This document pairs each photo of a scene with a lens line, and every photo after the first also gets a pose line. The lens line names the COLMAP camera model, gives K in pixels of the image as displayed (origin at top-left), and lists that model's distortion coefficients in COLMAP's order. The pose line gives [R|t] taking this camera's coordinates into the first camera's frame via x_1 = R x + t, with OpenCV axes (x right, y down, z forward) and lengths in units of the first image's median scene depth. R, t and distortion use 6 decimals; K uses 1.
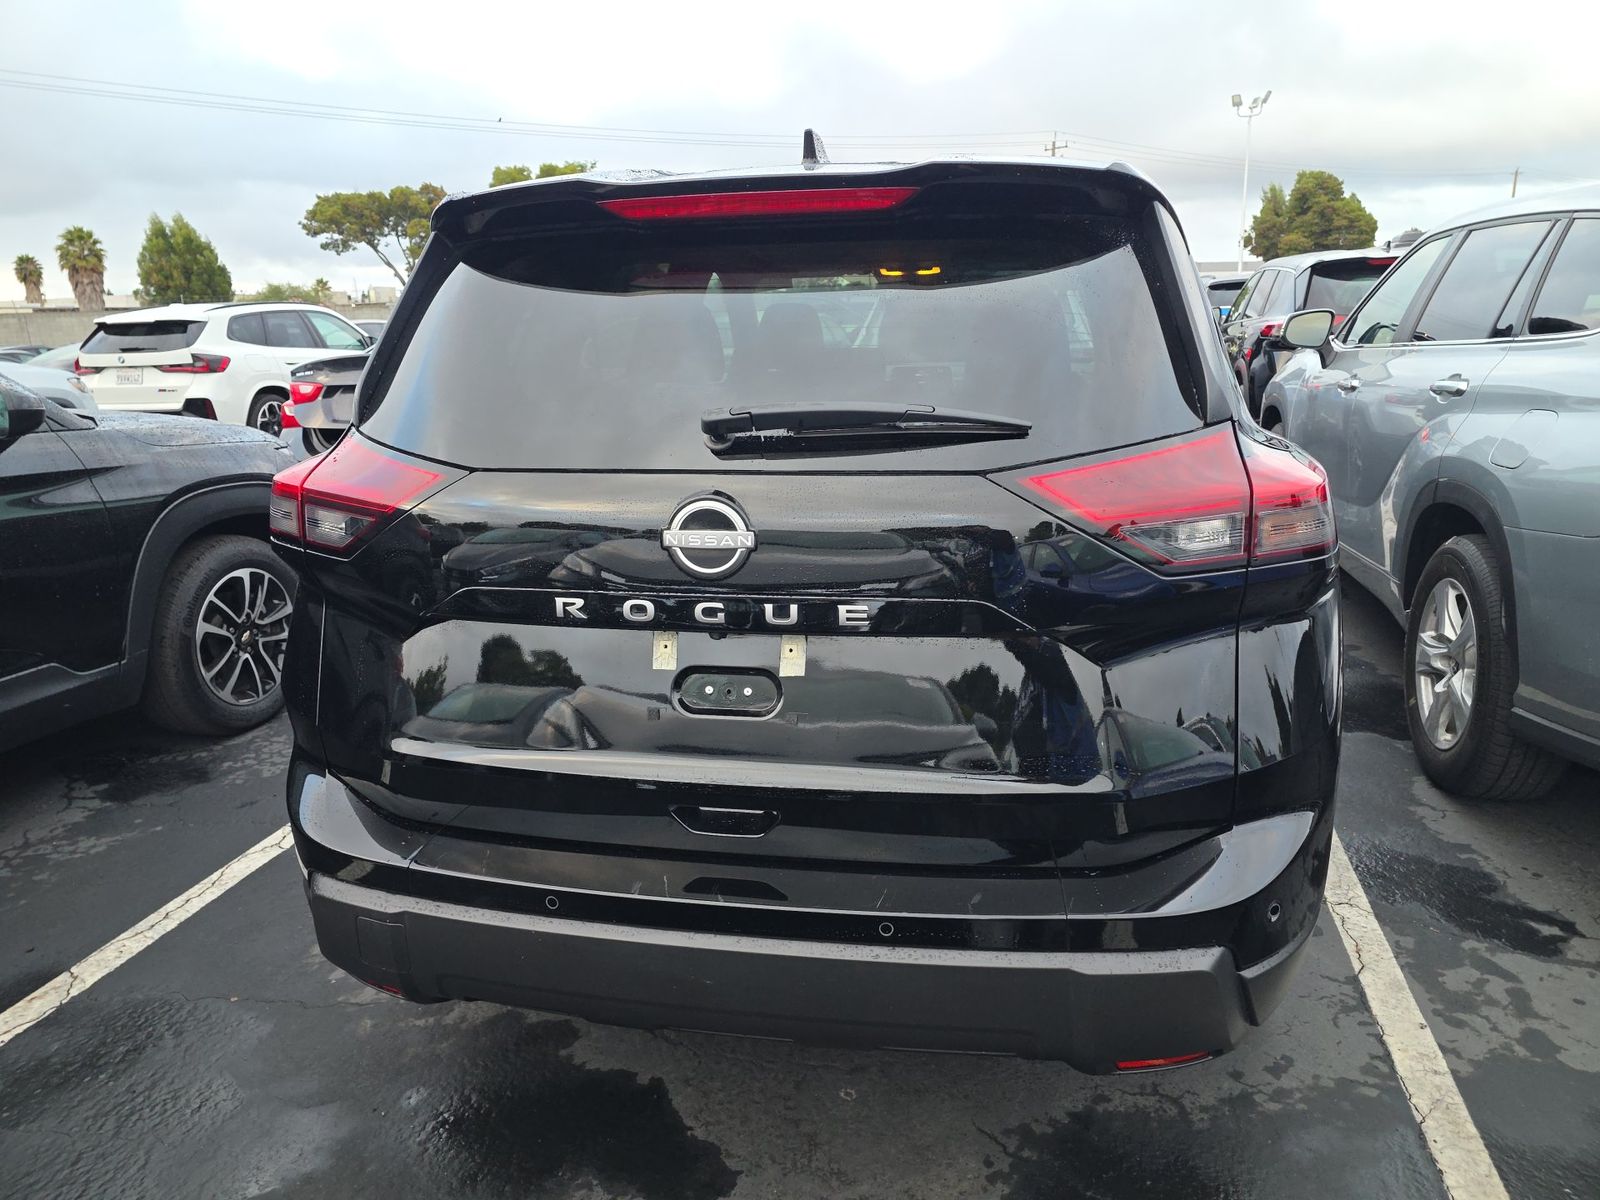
lens RADIAL K [[1074.3, 0, 795.3], [0, 1074.3, 589.4], [0, 0, 1]] dist [0.045496, -0.036260]
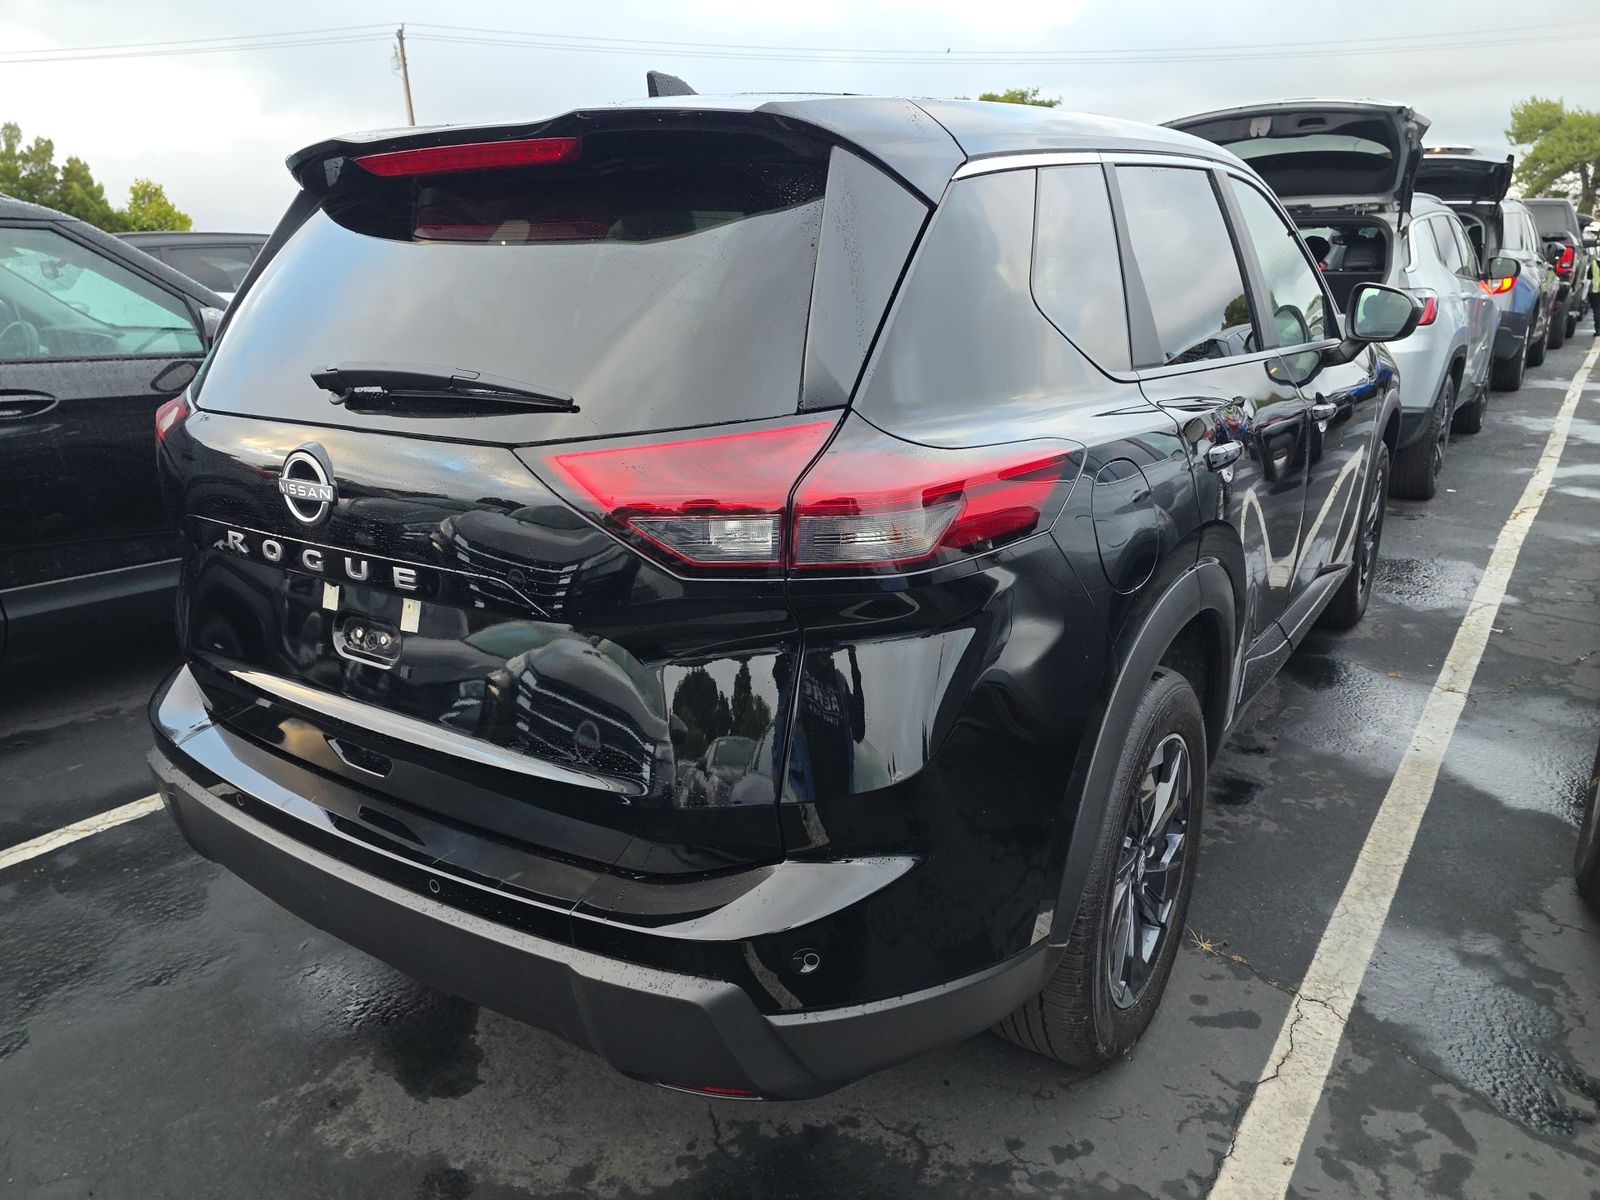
lens RADIAL K [[1074.3, 0, 792.5], [0, 1074.3, 604.7], [0, 0, 1]] dist [0.045496, -0.036260]
pose [[0.921744, 0.127883, -0.366106, 0.487519], [-0.102179, 0.990792, 0.088833, -0.049873], [0.374095, -0.044473, 0.926323, 0.122559]]
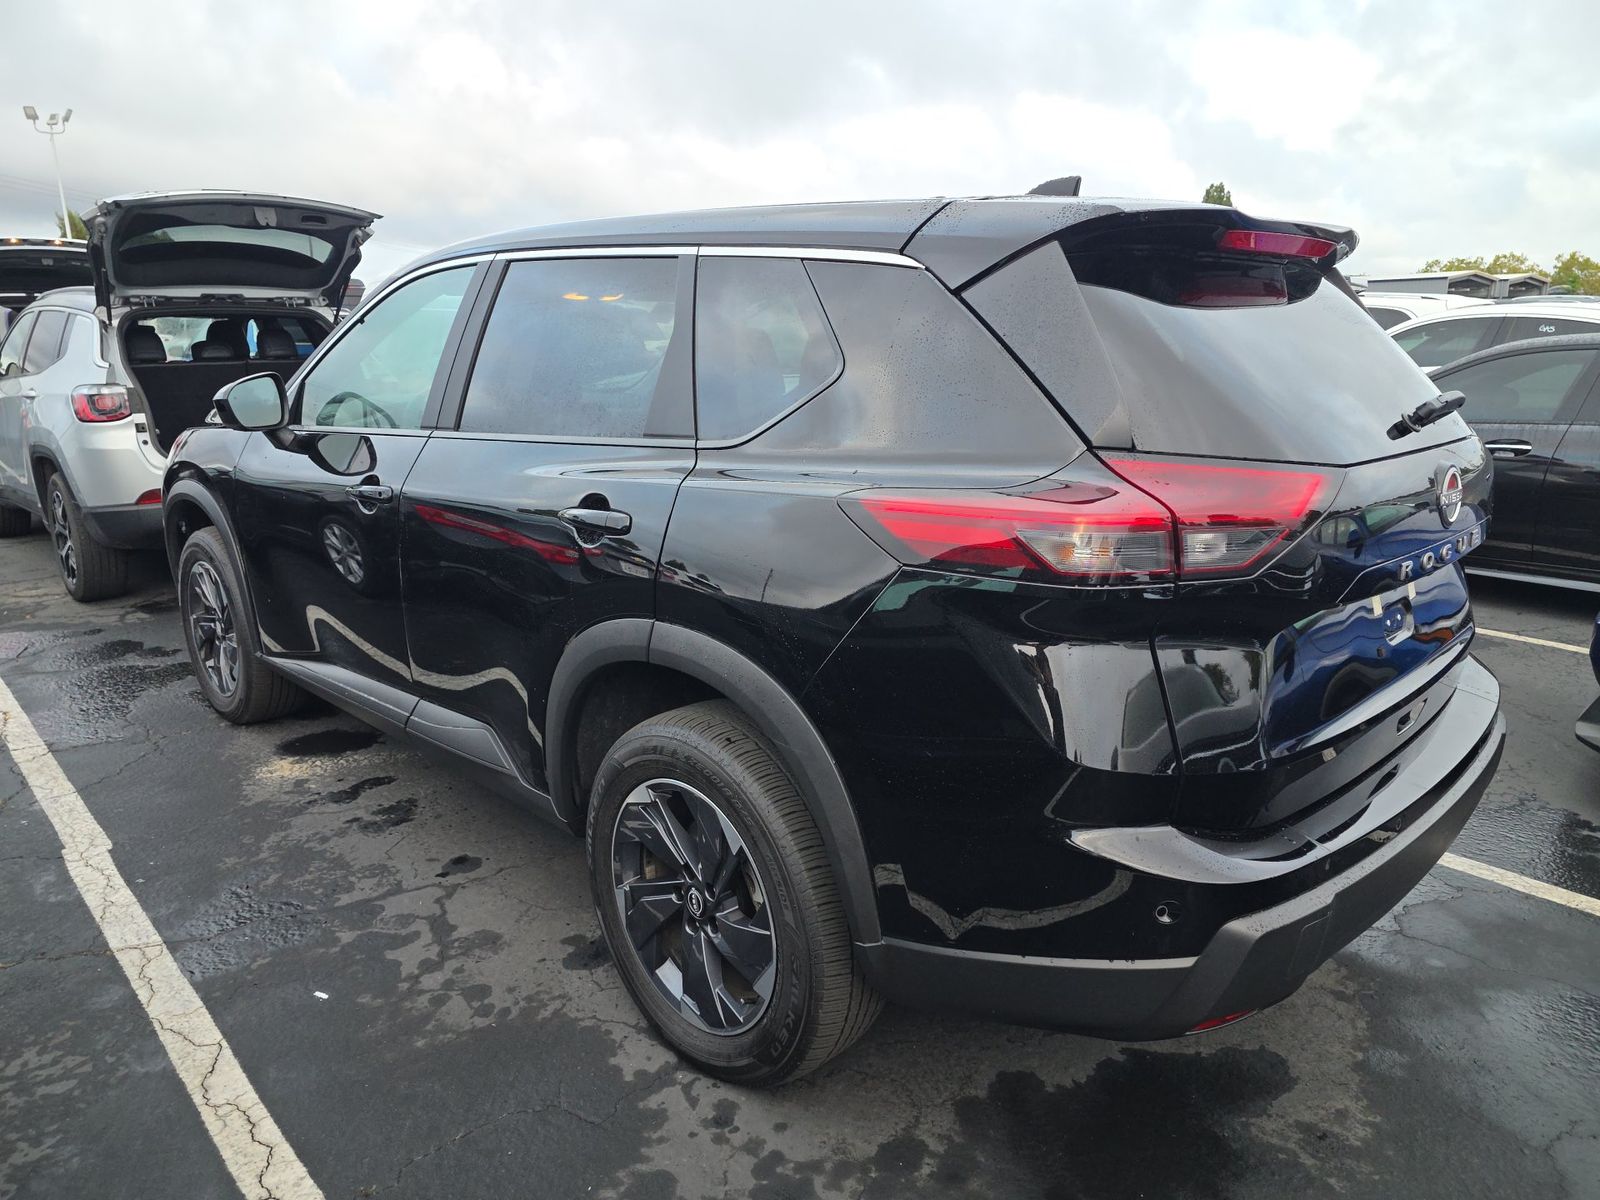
lens RADIAL K [[1074.3, 0, 794.9], [0, 1074.3, 608.1], [0, 0, 1]] dist [0.045496, -0.036260]
pose [[0.561505, -0.192487, 0.804774, -1.045486], [0.206372, 0.974411, 0.089071, -0.126738], [-0.801325, 0.116069, 0.586861, 0.564785]]
